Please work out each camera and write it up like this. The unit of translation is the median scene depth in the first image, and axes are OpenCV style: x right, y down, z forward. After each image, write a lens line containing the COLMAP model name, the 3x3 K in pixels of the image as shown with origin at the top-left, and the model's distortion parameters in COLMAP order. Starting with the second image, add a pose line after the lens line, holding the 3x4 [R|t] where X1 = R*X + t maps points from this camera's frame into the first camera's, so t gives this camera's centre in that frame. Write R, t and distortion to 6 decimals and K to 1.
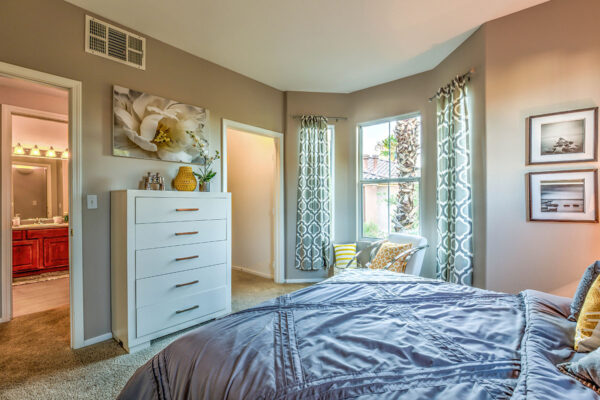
lens RADIAL K [[281.1, 0, 301.8], [0, 281.1, 203.3], [0, 0, 1]] dist [0.001388, 0.001343]
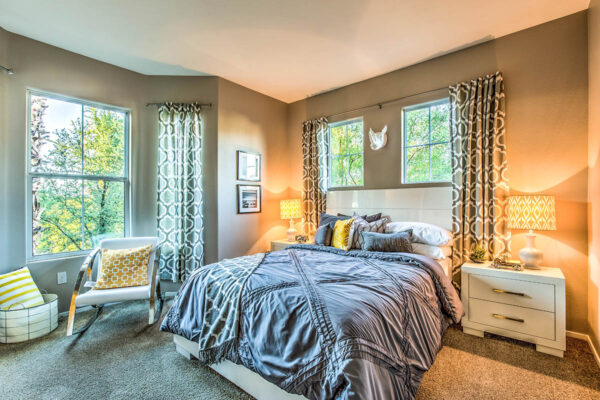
lens RADIAL K [[281.1, 0, 301.8], [0, 281.1, 203.3], [0, 0, 1]] dist [0.001388, 0.001343]
pose [[-0.006019, -0.002341, 0.999979, -0.844056], [0.015988, 0.999869, 0.002437, 0.003642], [-0.999854, 0.016003, -0.005981, 0.640246]]
